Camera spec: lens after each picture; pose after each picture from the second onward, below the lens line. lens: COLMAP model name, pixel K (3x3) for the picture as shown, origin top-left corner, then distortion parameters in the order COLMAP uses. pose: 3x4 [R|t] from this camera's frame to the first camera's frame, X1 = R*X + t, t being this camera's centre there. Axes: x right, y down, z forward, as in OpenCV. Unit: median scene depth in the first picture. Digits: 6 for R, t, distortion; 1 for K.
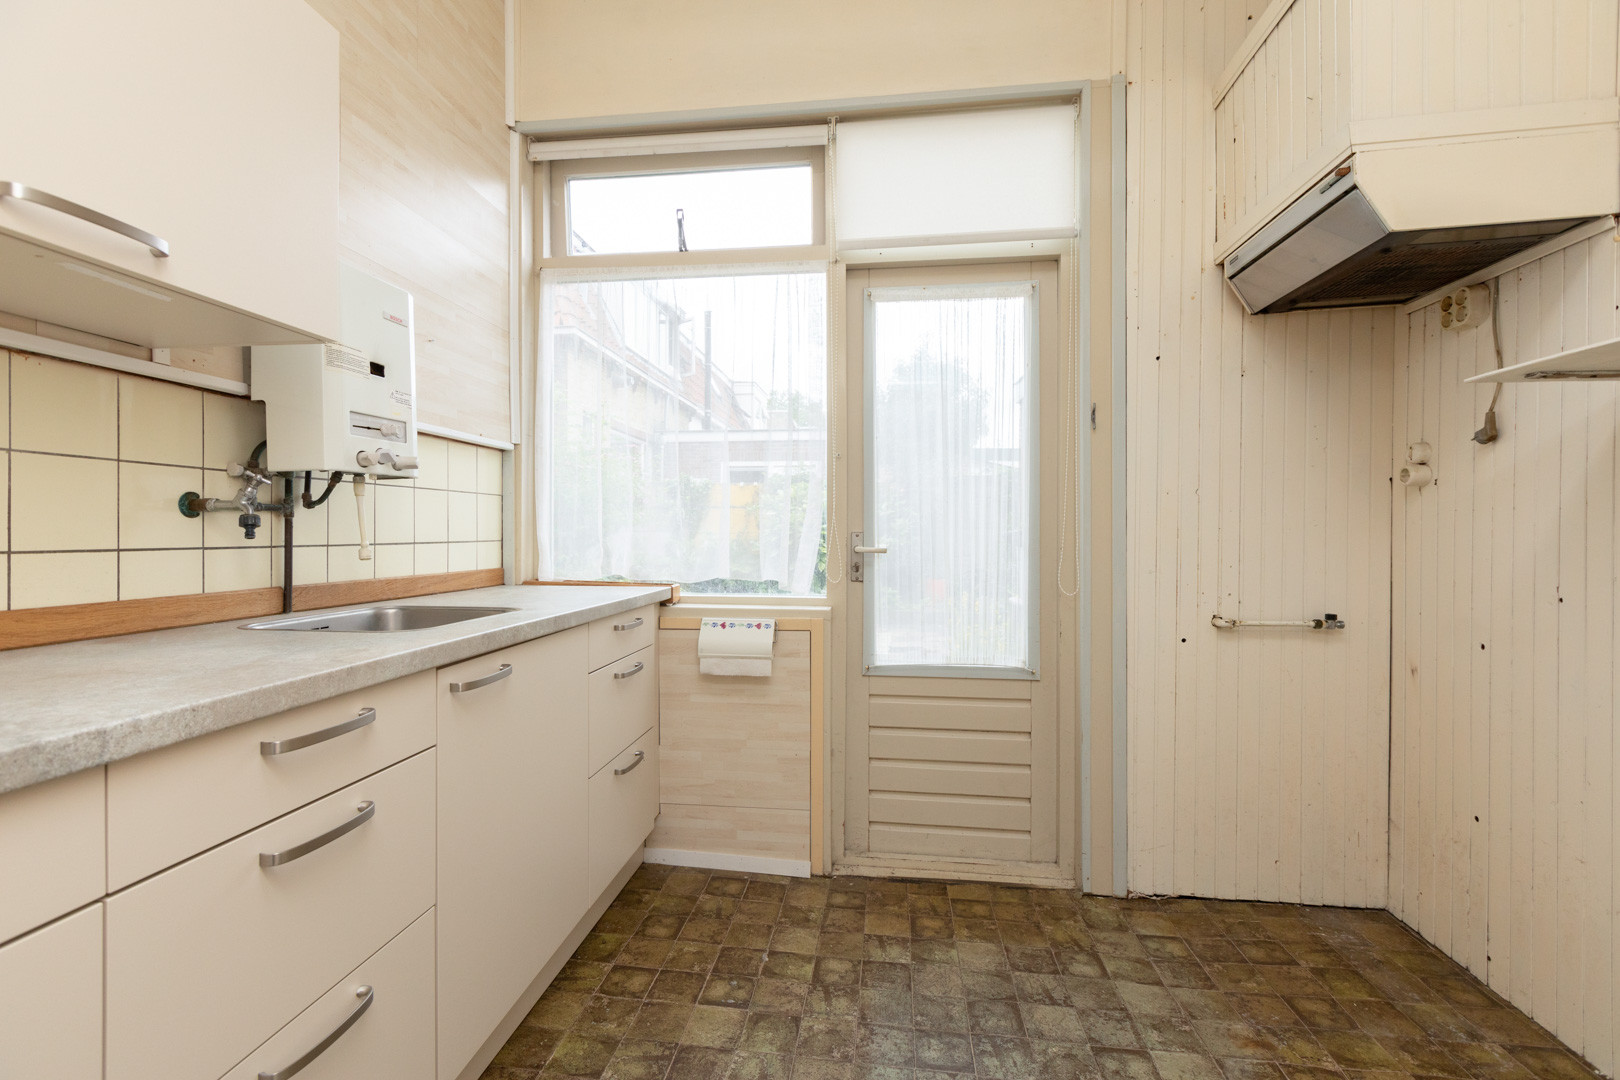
lens RADIAL K [[721.6, 0, 803.8], [0, 721.6, 533.8], [0, 0, 1]] dist [-0.002891, 0.000400]
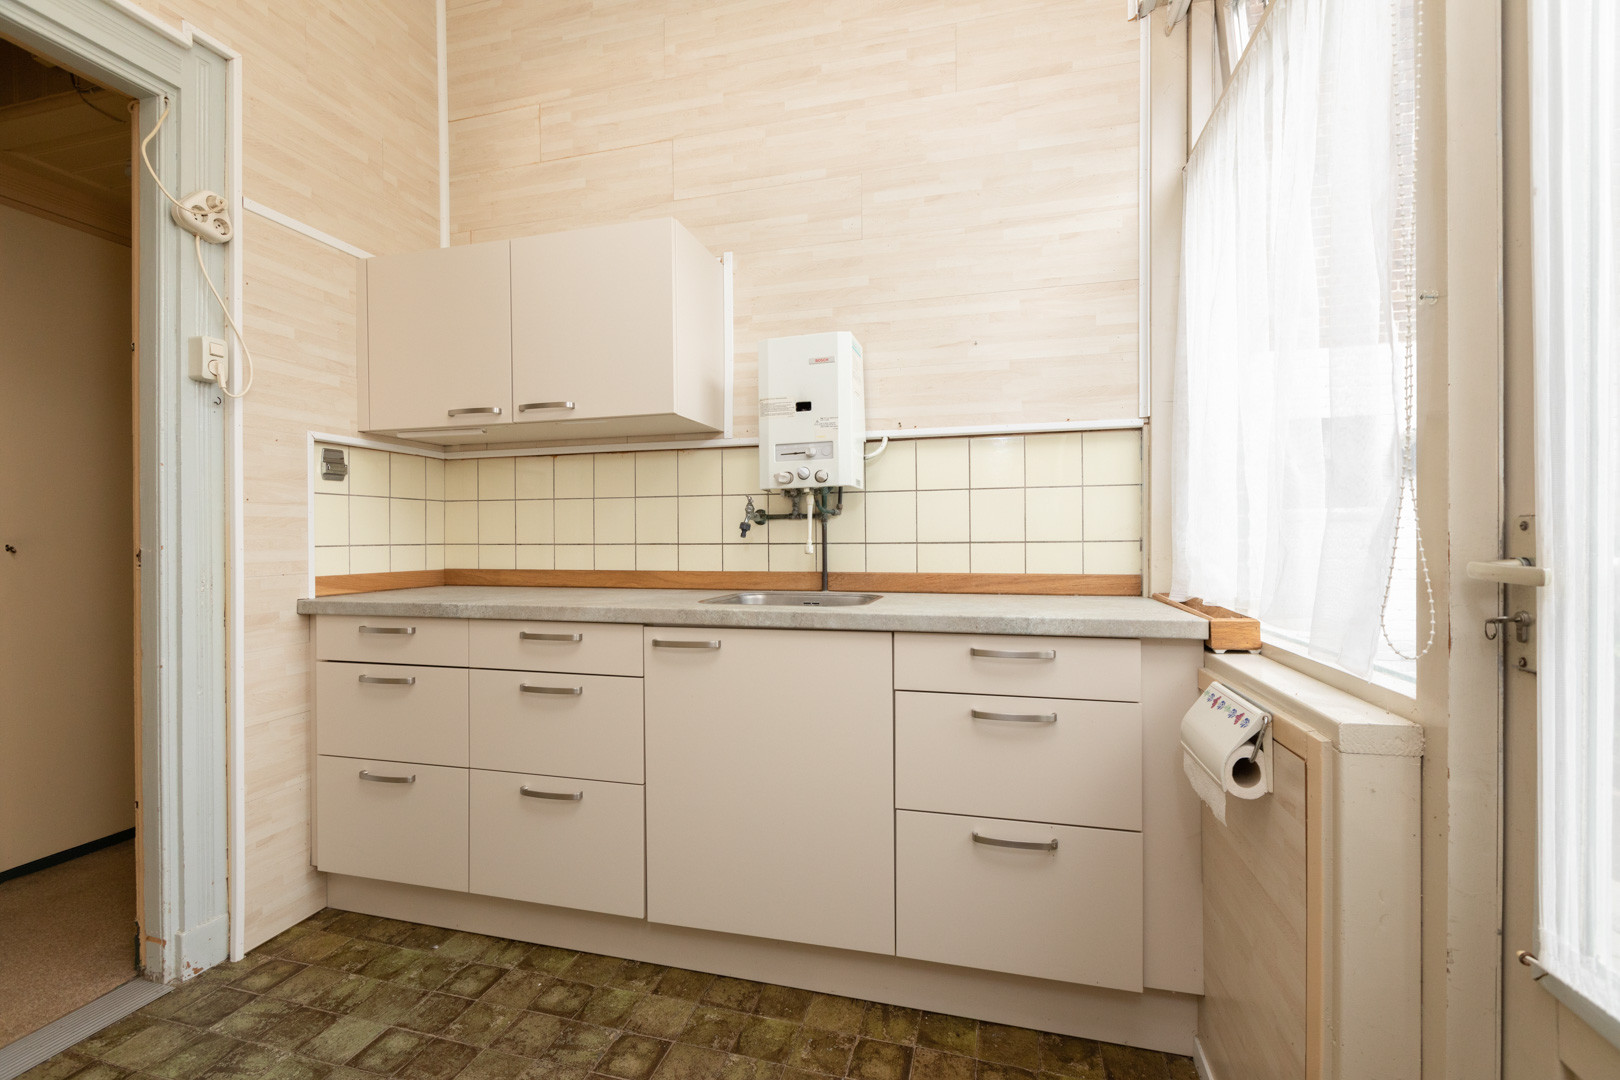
lens RADIAL K [[721.6, 0, 803.8], [0, 721.6, 545.5], [0, 0, 1]] dist [-0.002891, 0.000400]
pose [[-0.151360, 0.006476, -0.988457, 0.650693], [0.003559, 0.999976, 0.006007, 0.012068], [0.988472, -0.002608, -0.151380, 1.129278]]
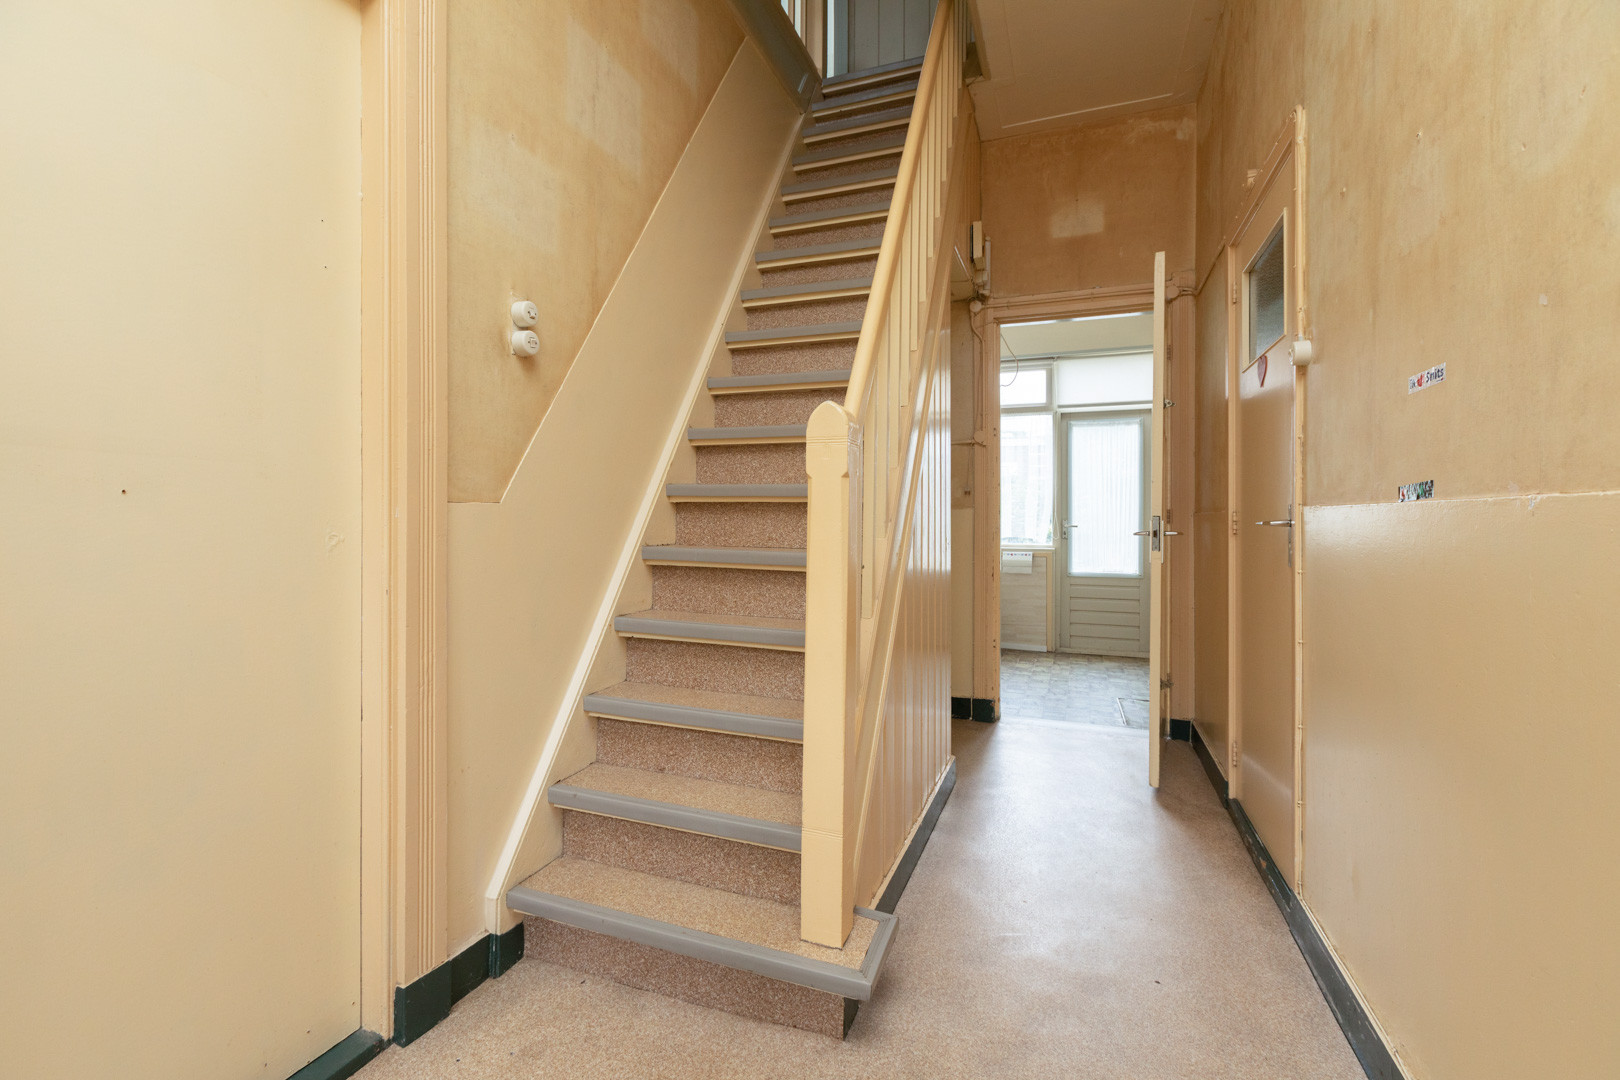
lens RADIAL K [[721.6, 0, 802.9], [0, 721.6, 530.4], [0, 0, 1]] dist [-0.002891, 0.000400]
pose [[0.963280, -0.000360, -0.268497, -0.145582], [0.000863, 0.999998, 0.001756, 0.032261], [0.268496, -0.001923, 0.963279, -1.843183]]
